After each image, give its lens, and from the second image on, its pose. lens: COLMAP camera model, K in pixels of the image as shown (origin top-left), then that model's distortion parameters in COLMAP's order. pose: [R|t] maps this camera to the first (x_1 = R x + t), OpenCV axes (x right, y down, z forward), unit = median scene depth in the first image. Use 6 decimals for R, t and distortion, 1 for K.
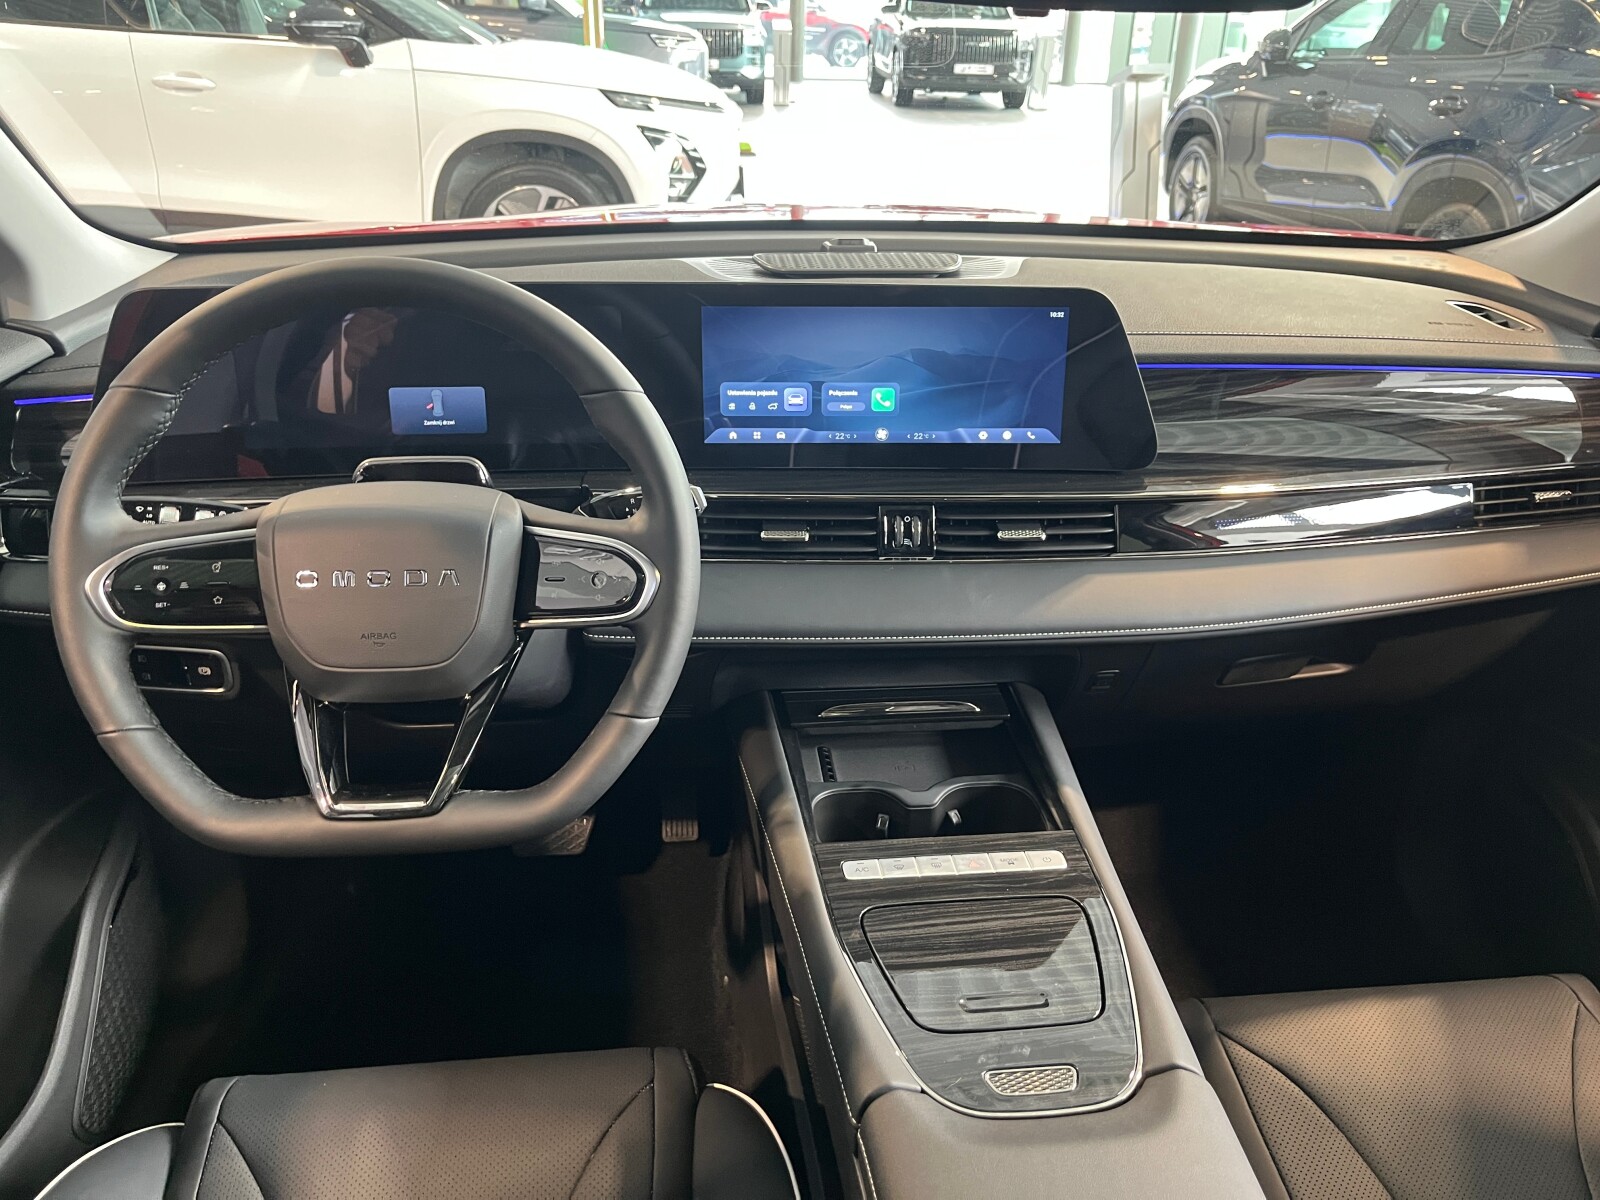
lens RADIAL K [[1234.5, 0, 818.7], [0, 1234.5, 585.1], [0, 0, 1]] dist [0.059791, -0.084371]
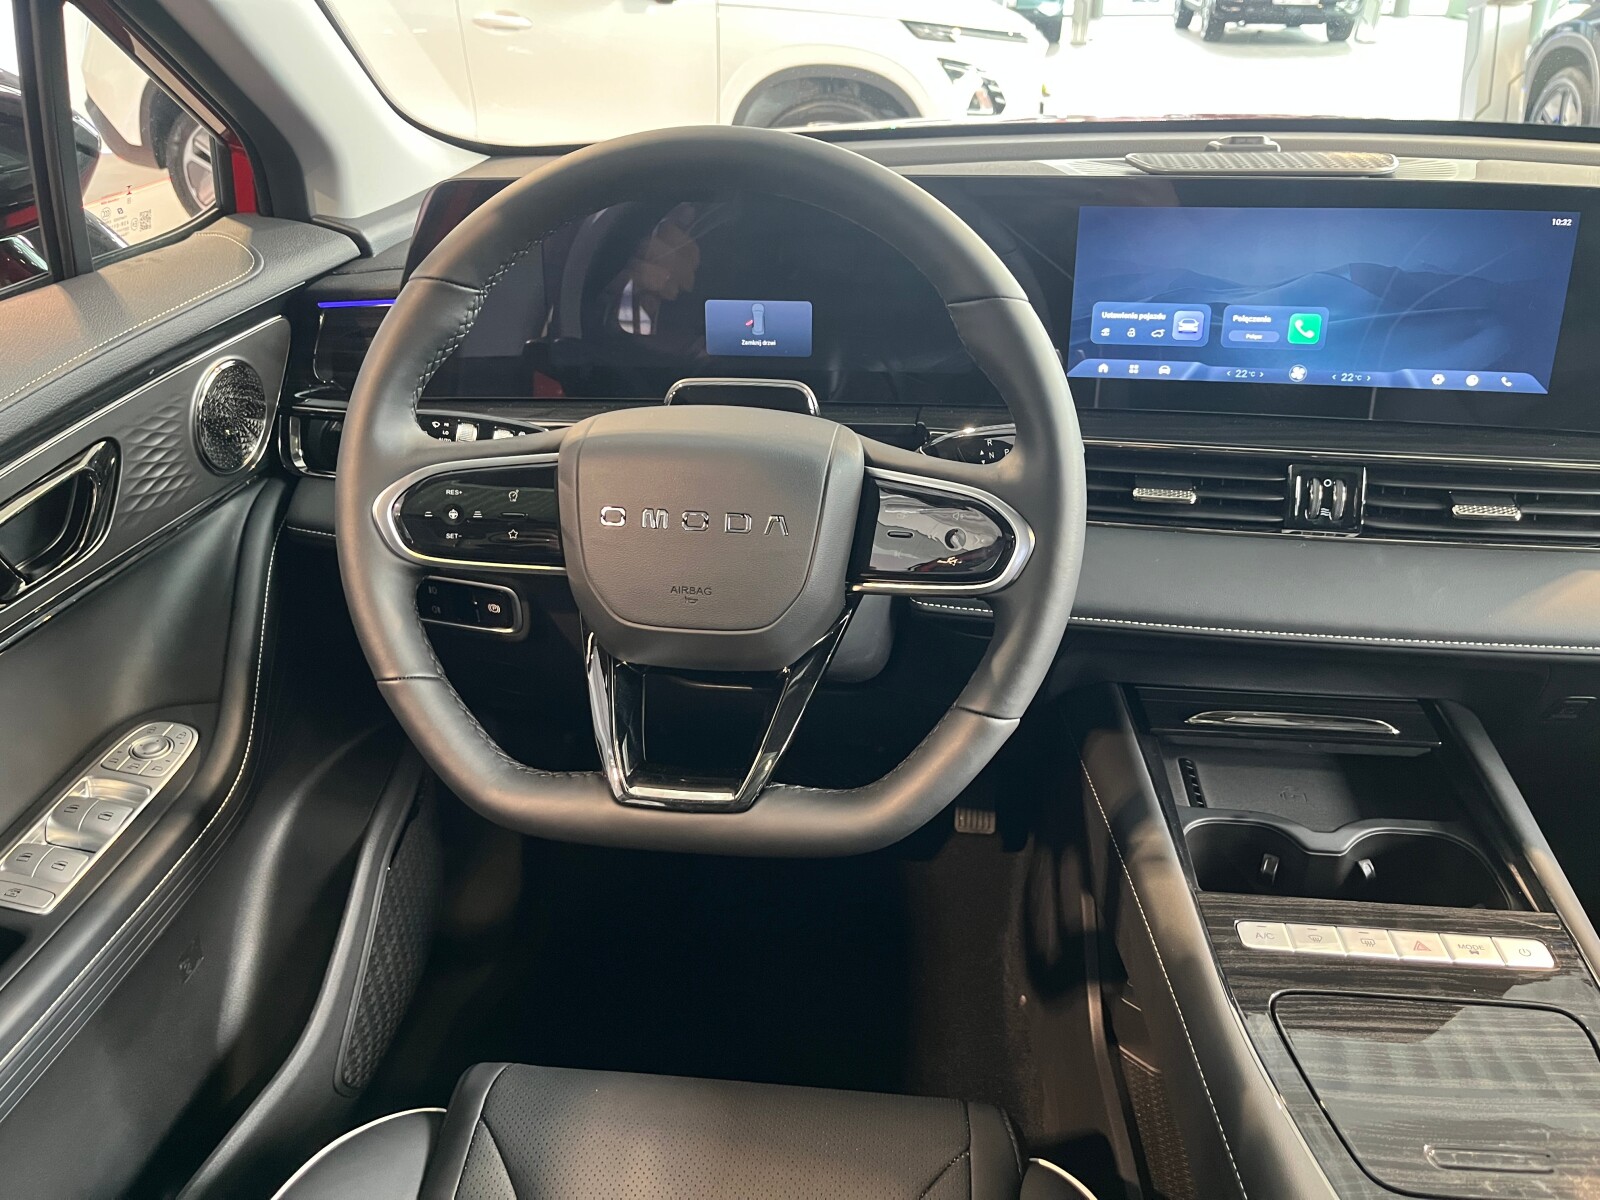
lens RADIAL K [[1224.3, 0, 806.6], [0, 1224.3, 594.3], [0, 0, 1]] dist [0.065013, -0.085368]
pose [[0.975743, 0.073224, -0.206311, -0.084194], [-0.063993, 0.996642, 0.051077, -0.002233], [0.209359, -0.036635, 0.977152, 0.167500]]
